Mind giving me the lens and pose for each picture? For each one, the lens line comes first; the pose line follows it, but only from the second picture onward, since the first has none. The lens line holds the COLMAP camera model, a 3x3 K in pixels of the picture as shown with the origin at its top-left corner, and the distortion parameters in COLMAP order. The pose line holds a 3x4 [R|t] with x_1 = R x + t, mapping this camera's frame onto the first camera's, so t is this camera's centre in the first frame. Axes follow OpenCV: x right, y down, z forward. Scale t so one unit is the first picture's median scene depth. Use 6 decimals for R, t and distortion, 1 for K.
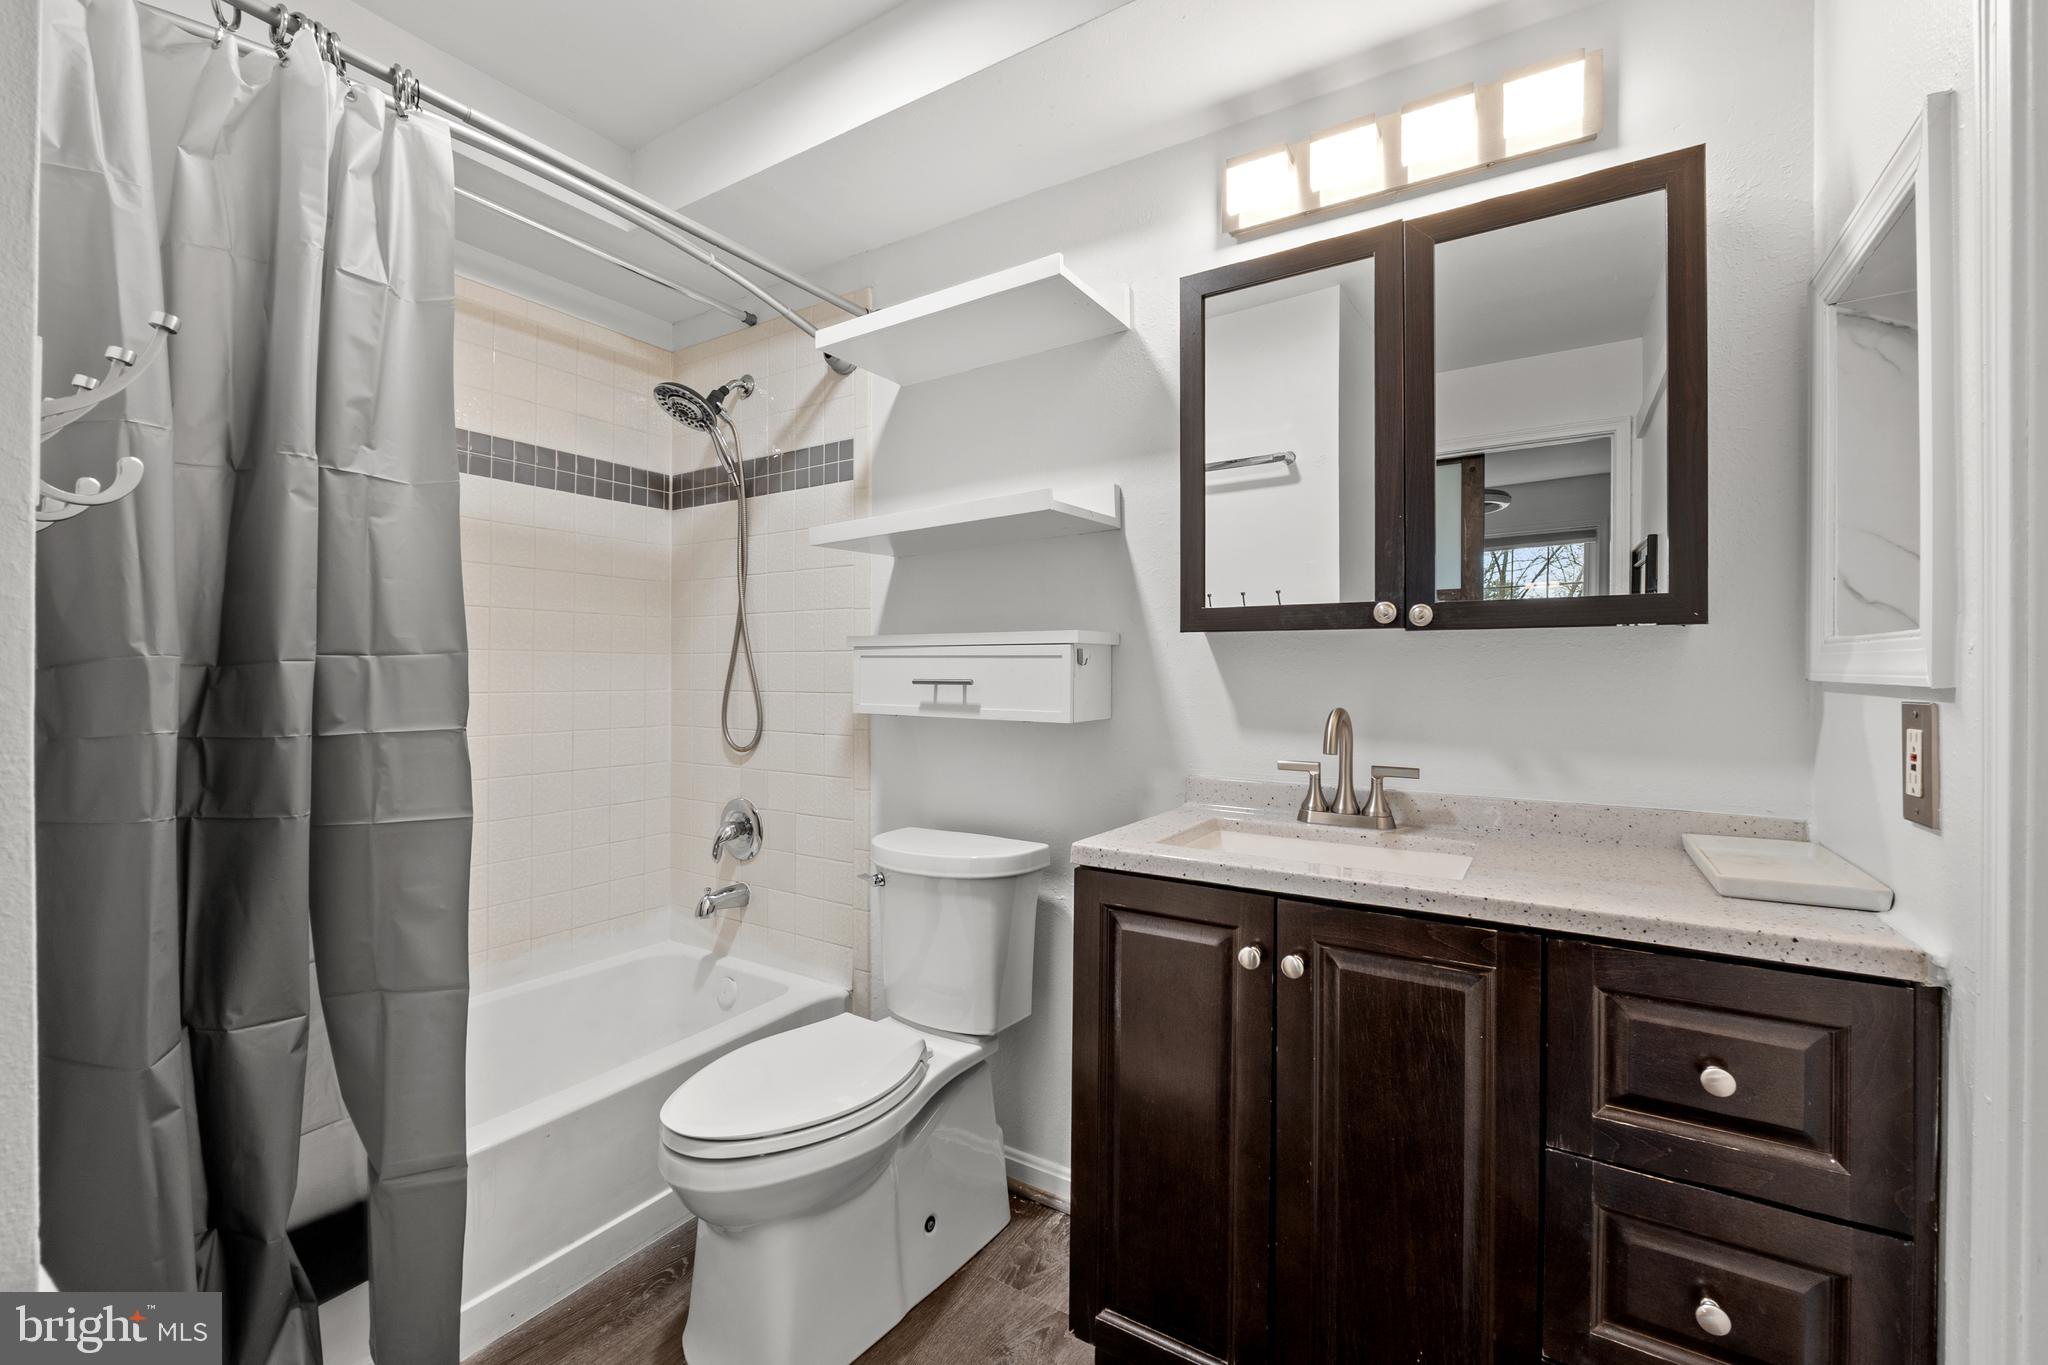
lens RADIAL K [[845.9, 0, 1027.4], [0, 845.9, 682.0], [0, 0, 1]] dist [-0.010587, 0.000049]
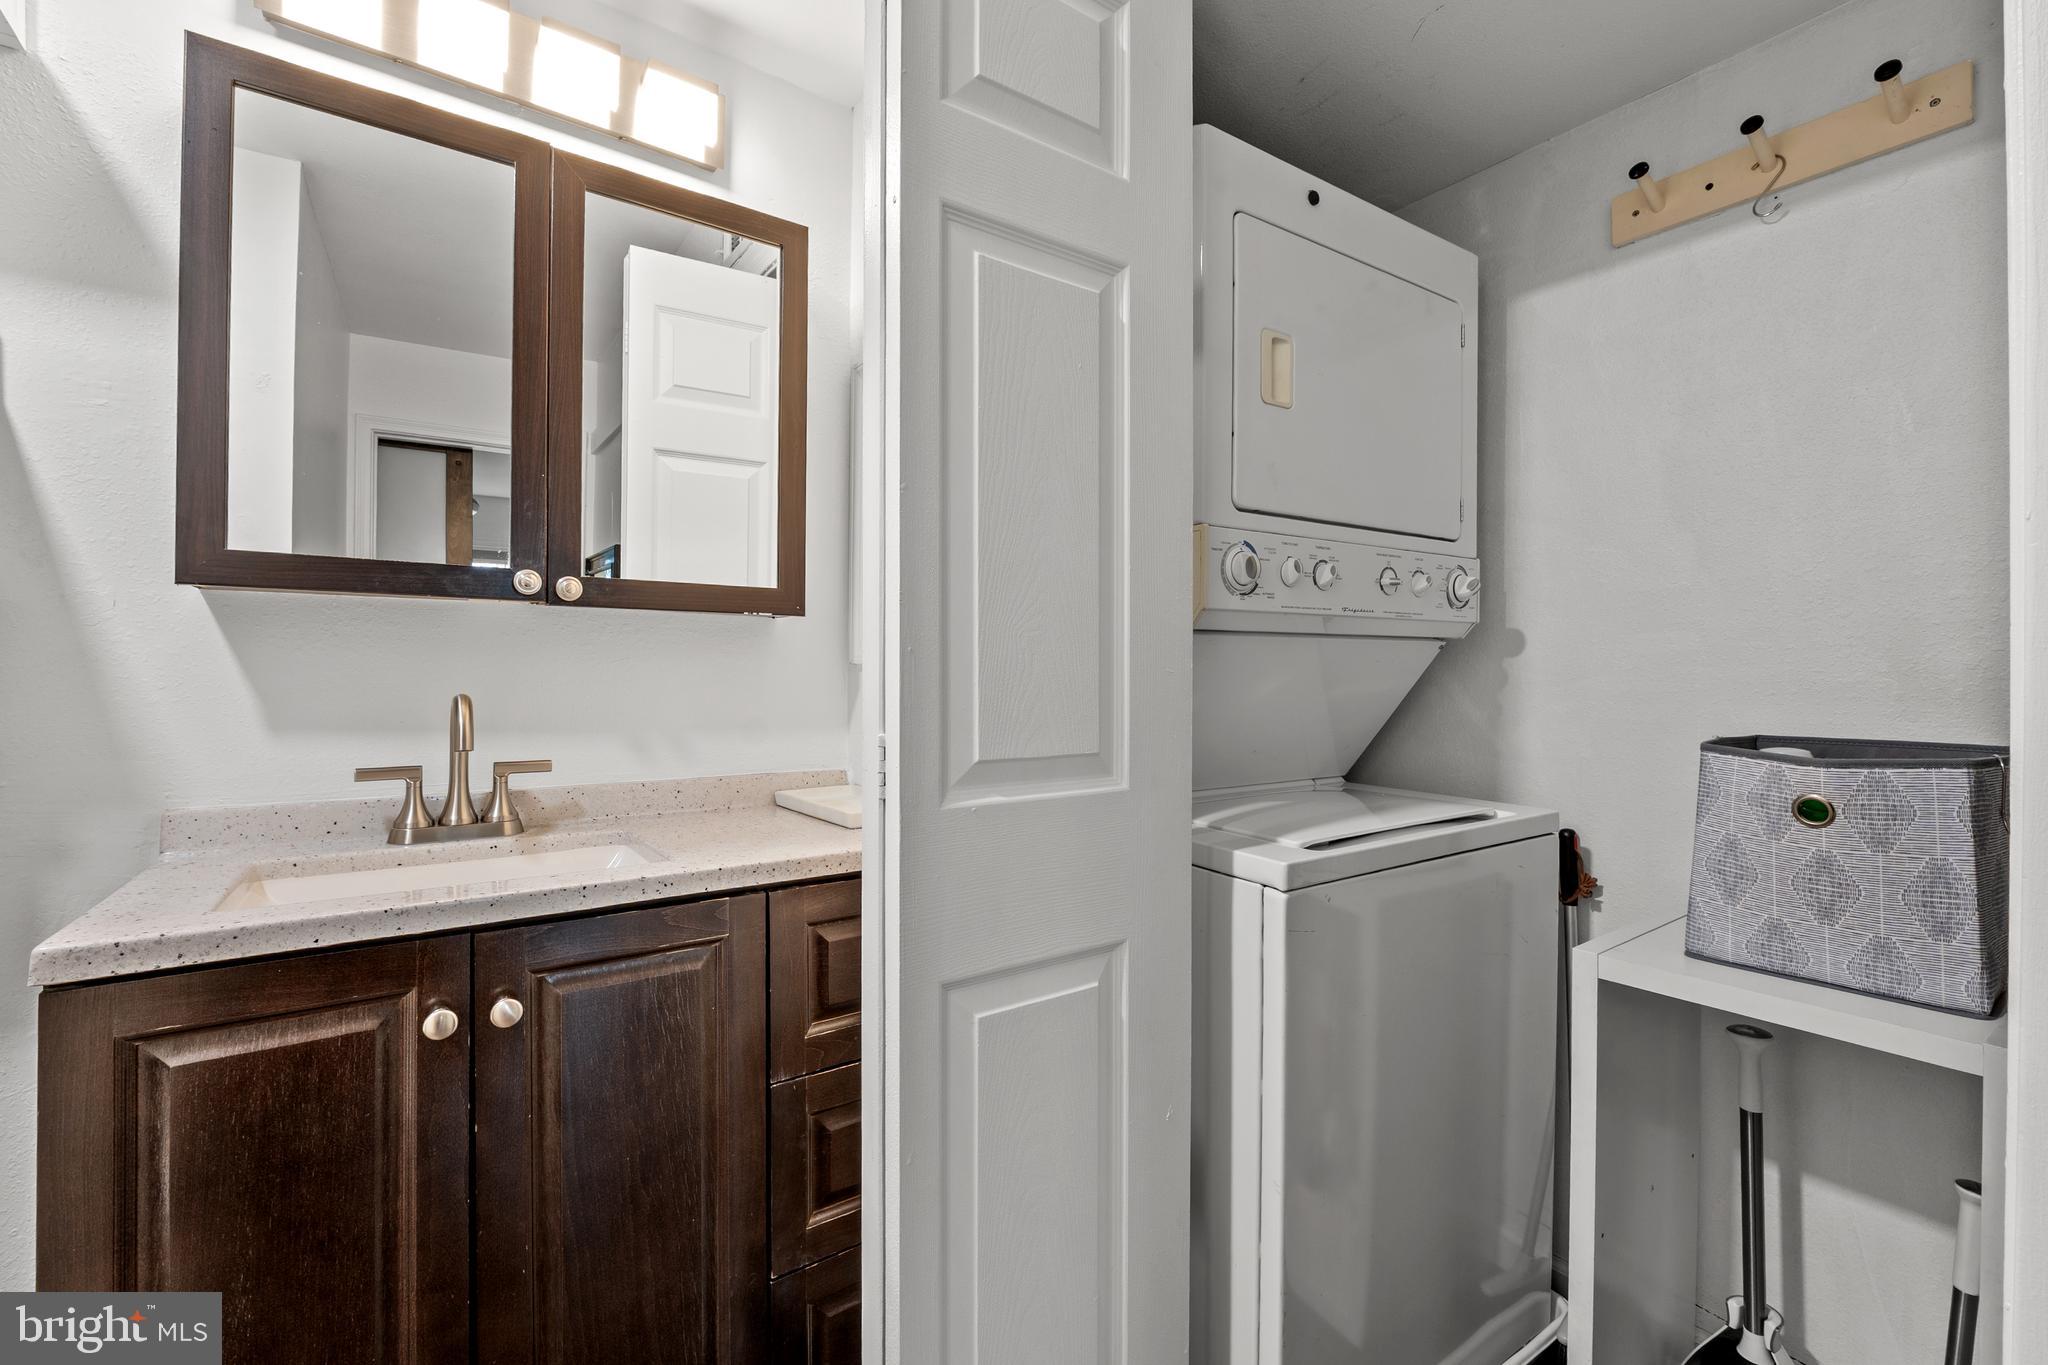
lens RADIAL K [[845.9, 0, 1027.4], [0, 845.9, 682.0], [0, 0, 1]] dist [-0.010587, 0.000049]
pose [[0.373522, -0.007005, 0.927595, -0.190213], [0.012434, 0.999919, 0.002544, 0.024452], [-0.927538, 0.010583, 0.373579, 0.199846]]
